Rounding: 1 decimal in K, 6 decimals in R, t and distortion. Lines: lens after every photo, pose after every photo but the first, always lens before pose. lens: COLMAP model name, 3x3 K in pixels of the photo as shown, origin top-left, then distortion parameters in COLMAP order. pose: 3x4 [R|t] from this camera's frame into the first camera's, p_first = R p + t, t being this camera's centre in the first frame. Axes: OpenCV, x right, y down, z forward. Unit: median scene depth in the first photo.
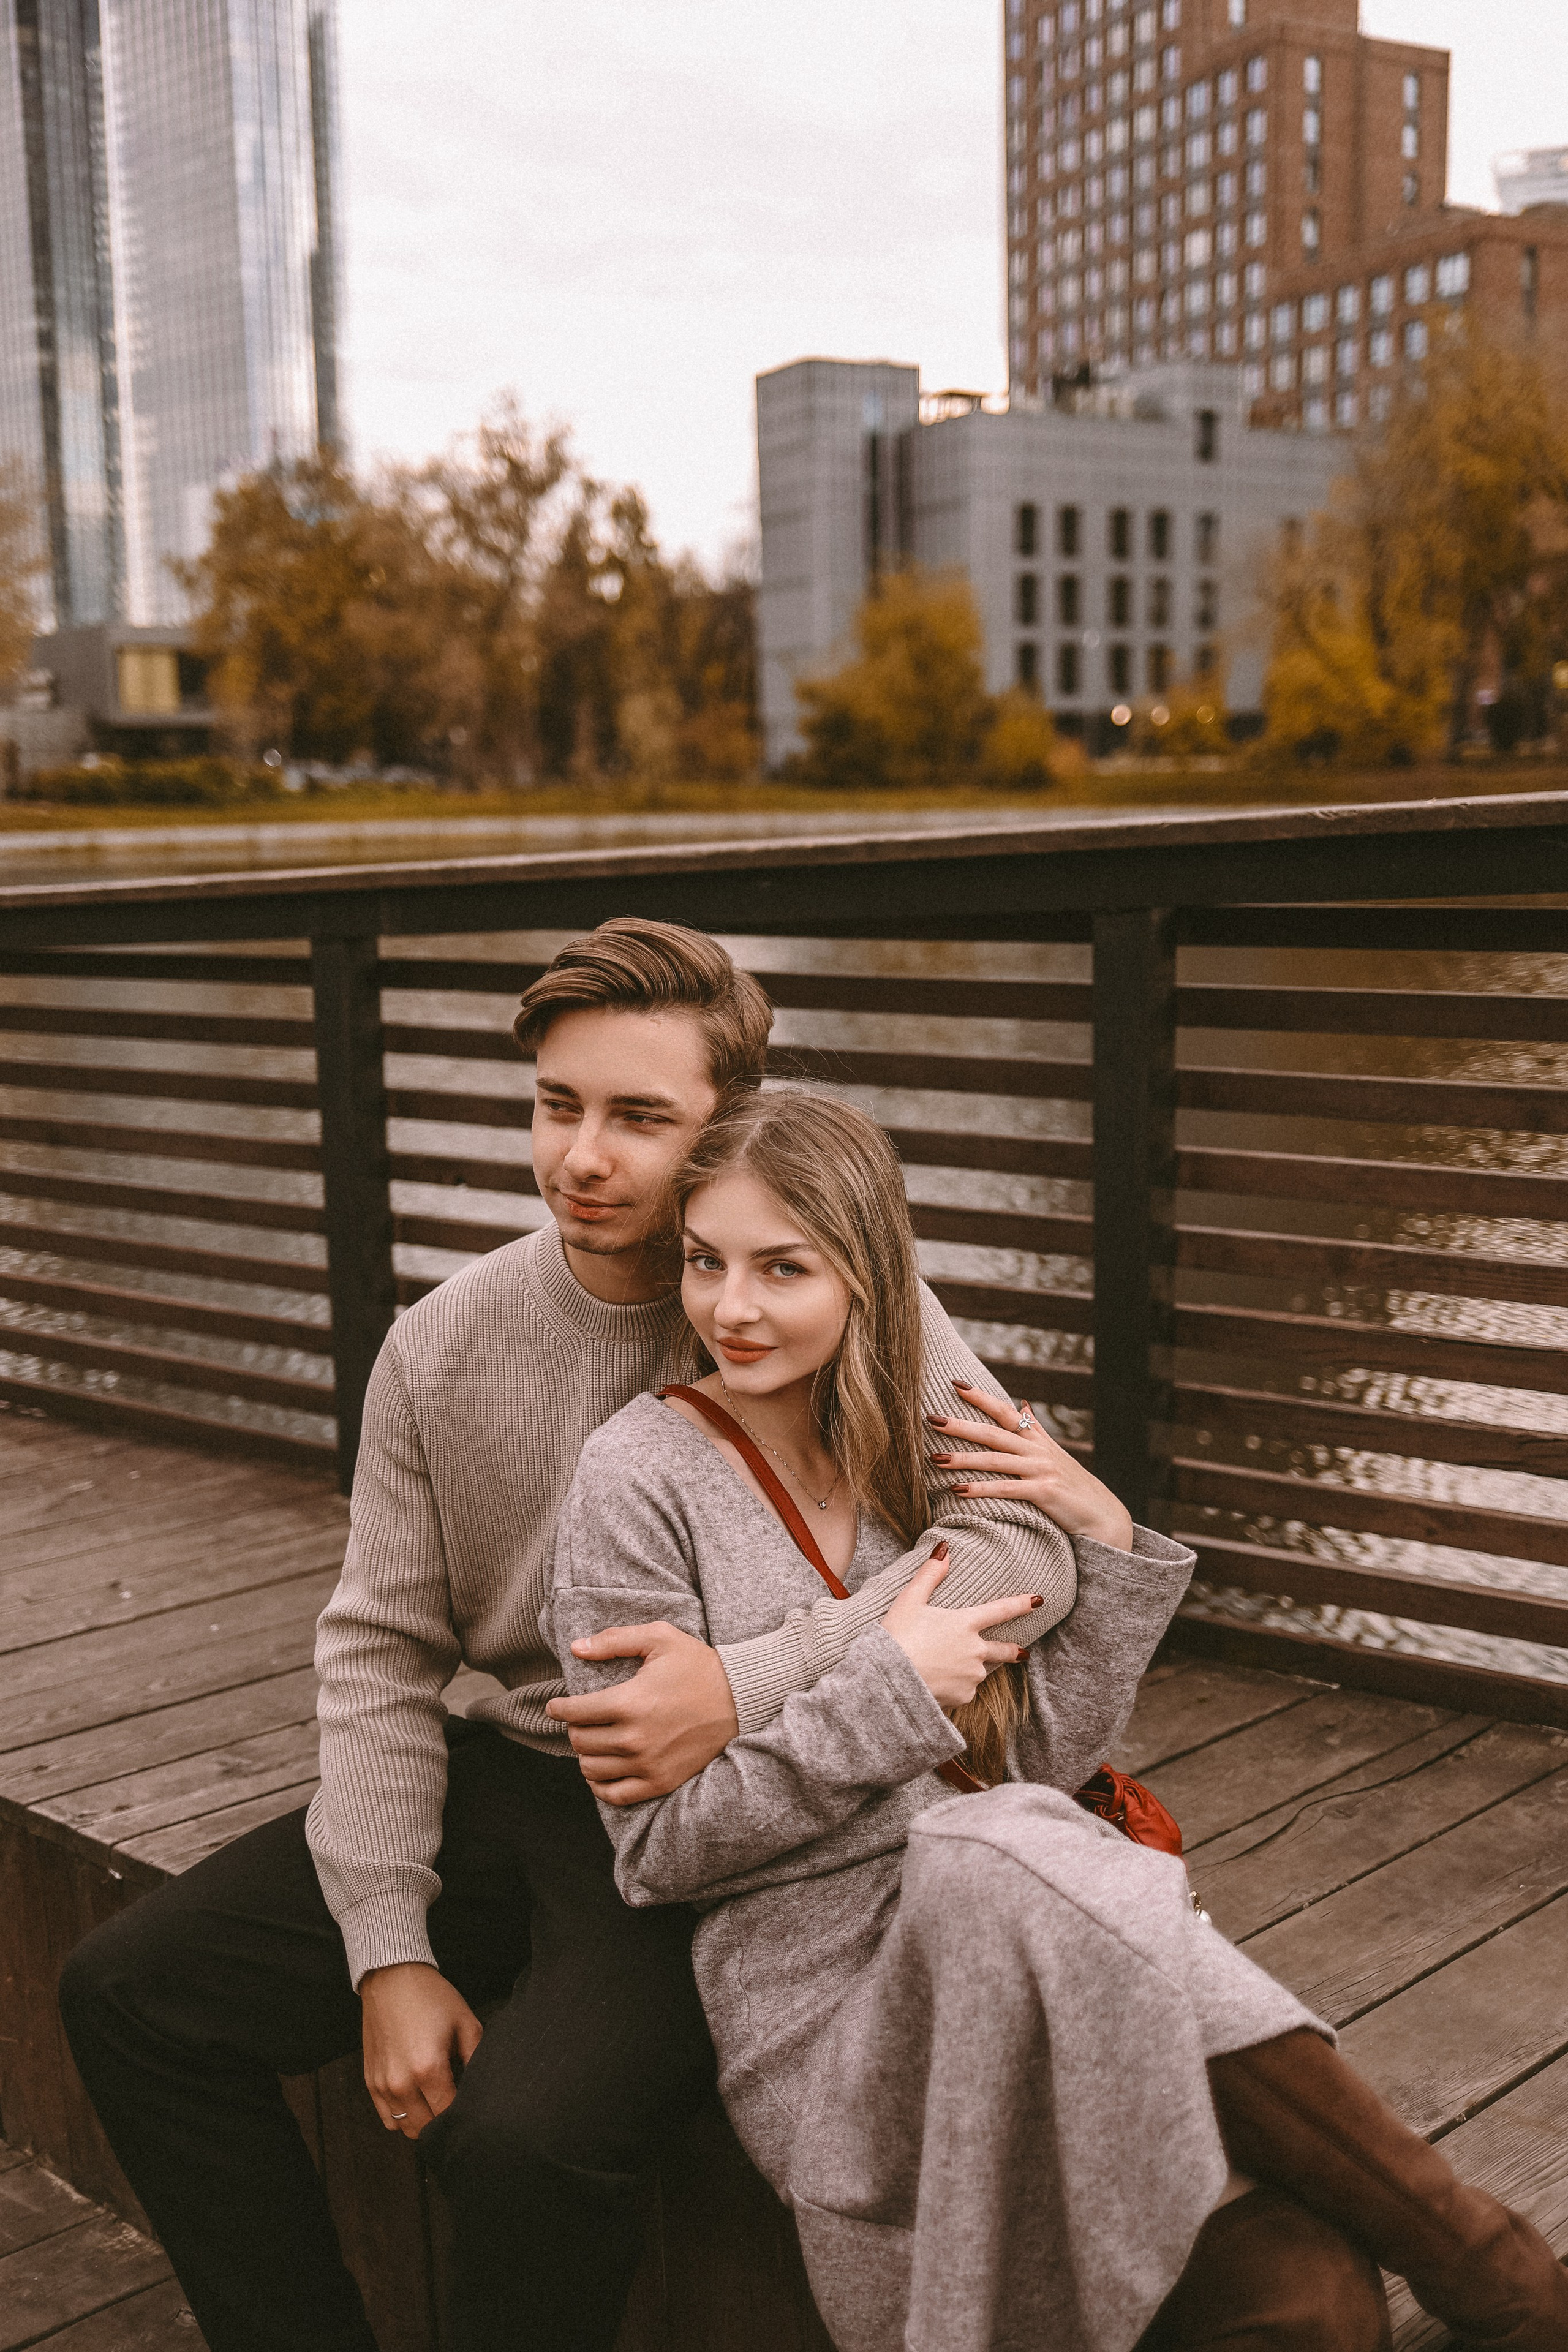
lens RADIAL K [[2289.8, 0, 796.9], [0, 2289.8, 1177.0], [0, 0, 1]] dist [-0.079243, 0.075404]
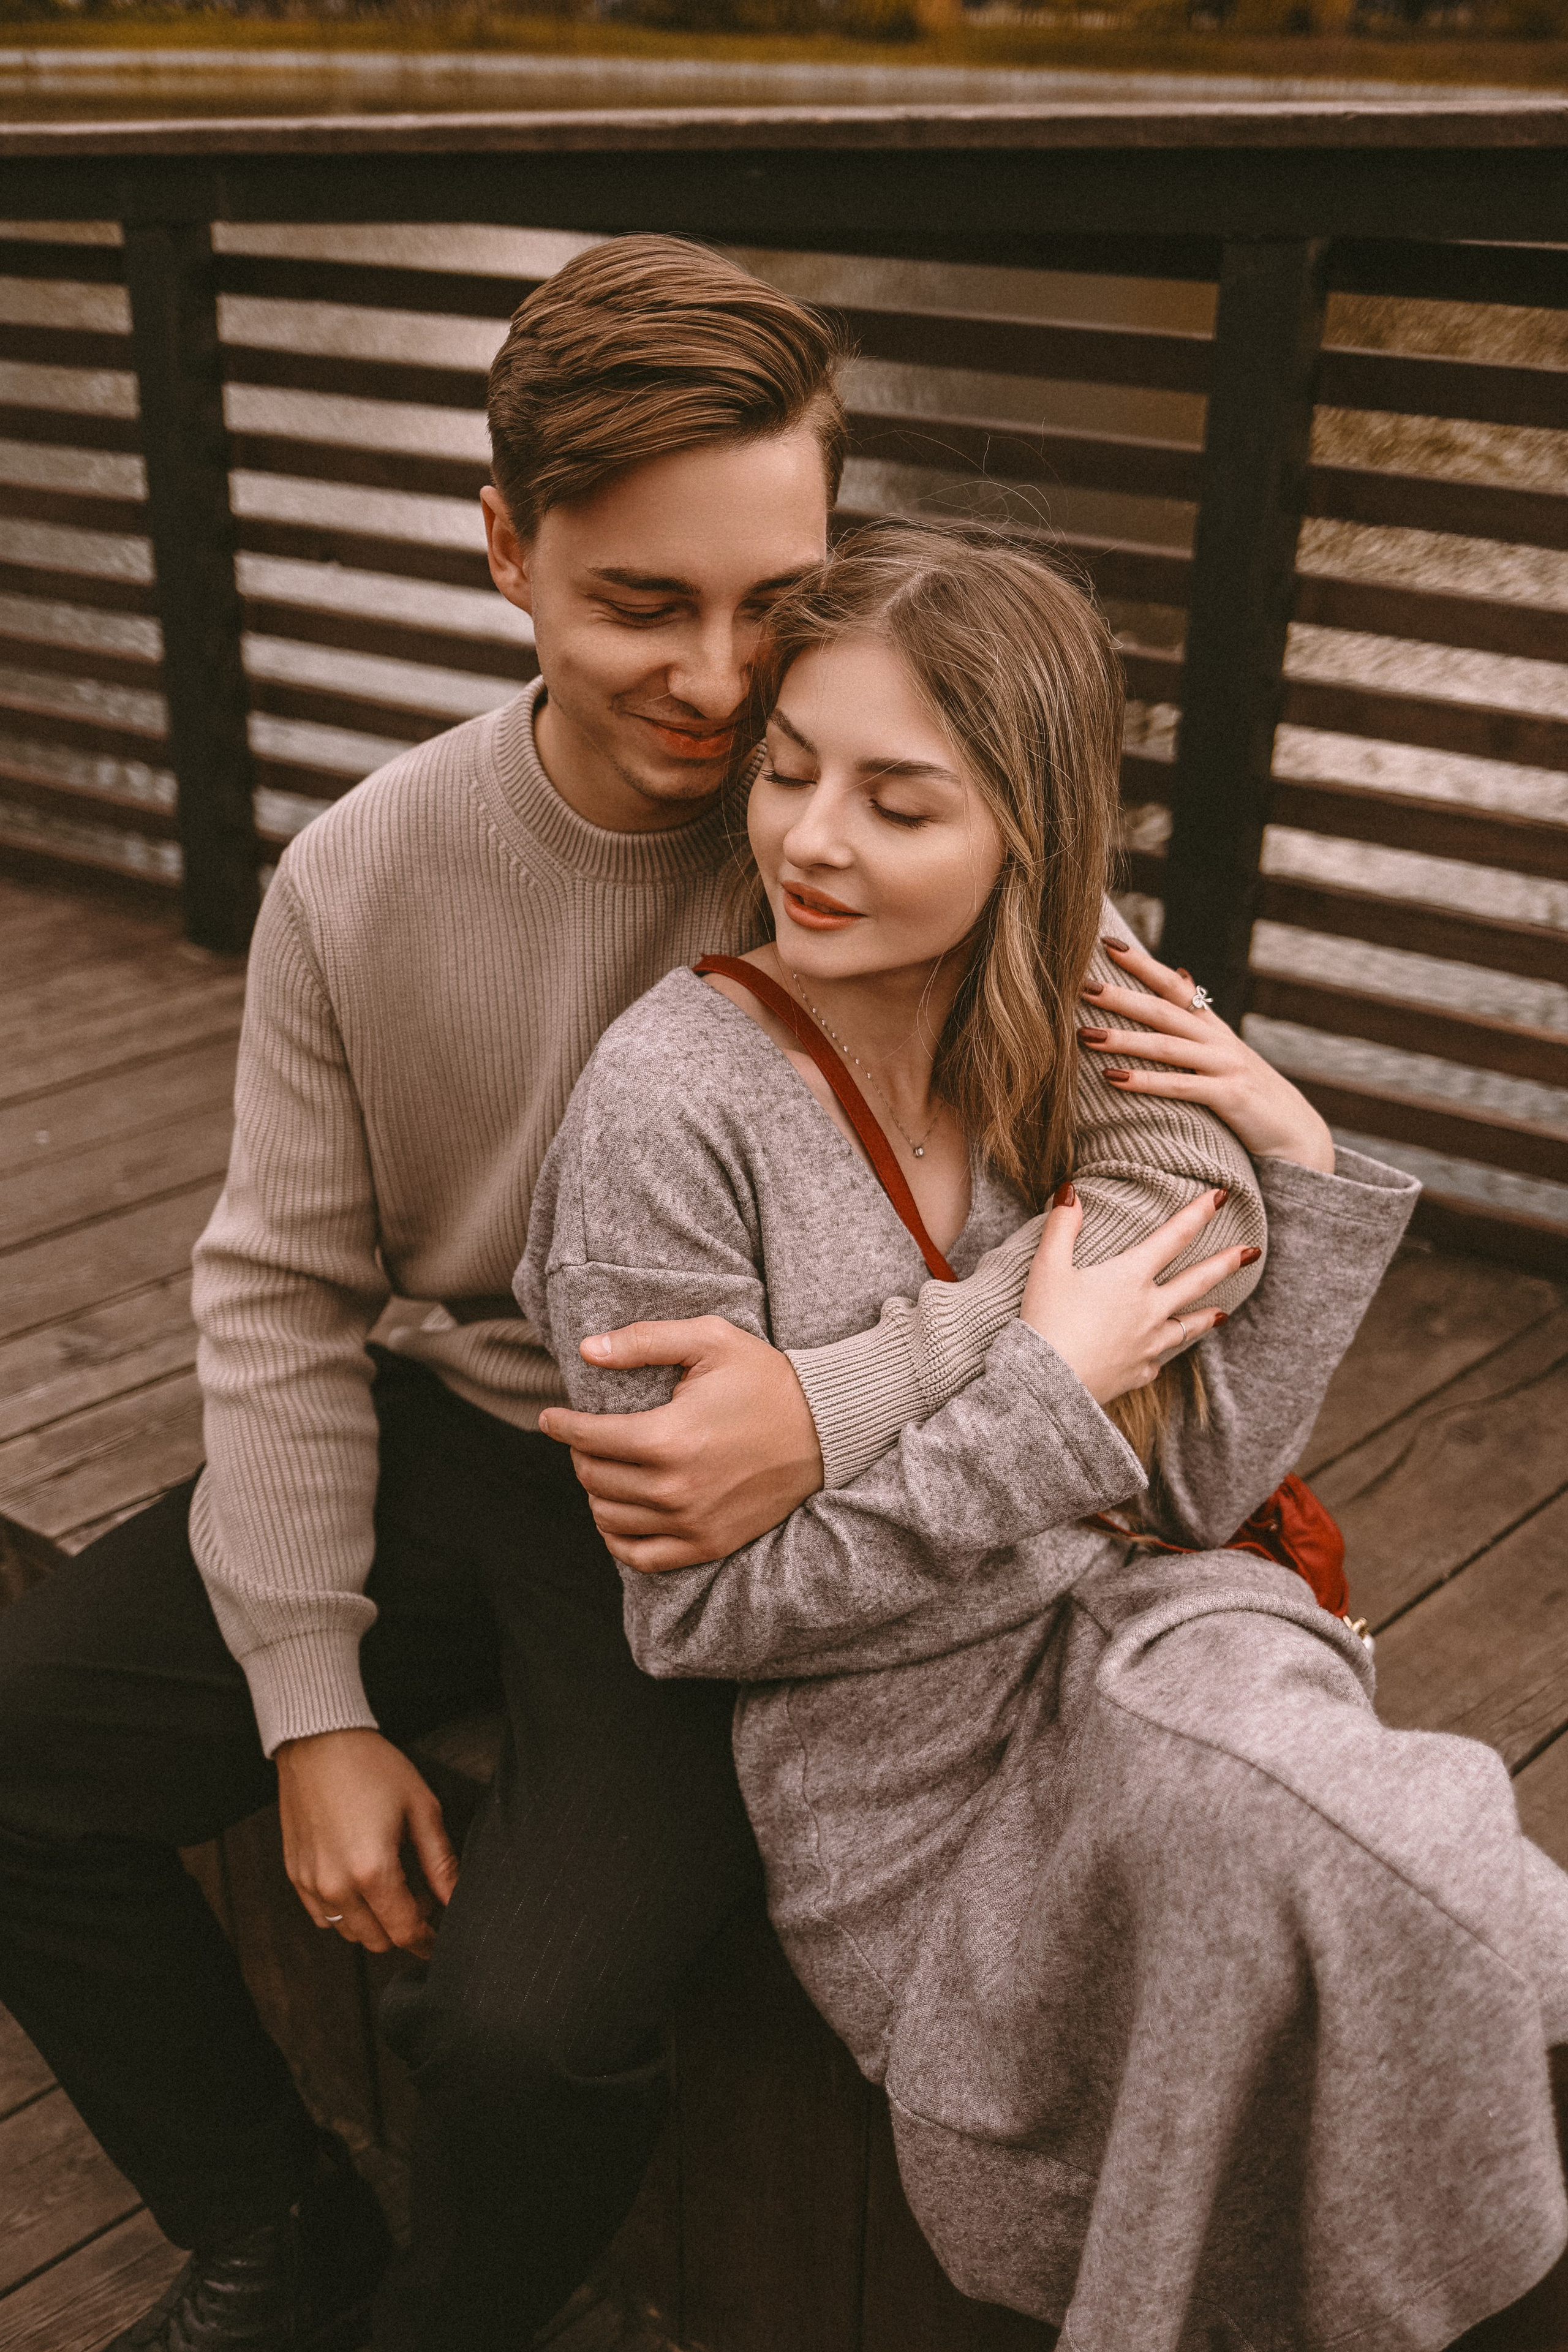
lens RADIAL K [[2291.7, 0, 780.0], [0, 2291.7, 1151.1], [0, 0, 1]] dist [-0.035979, -0.007300]
pose [[0.997404, 0.012363, 0.070942, -0.080106], [-0.032117, 0.958116, 0.284573, -0.052876], [-0.064453, -0.286112, 0.956026, 0.315740]]
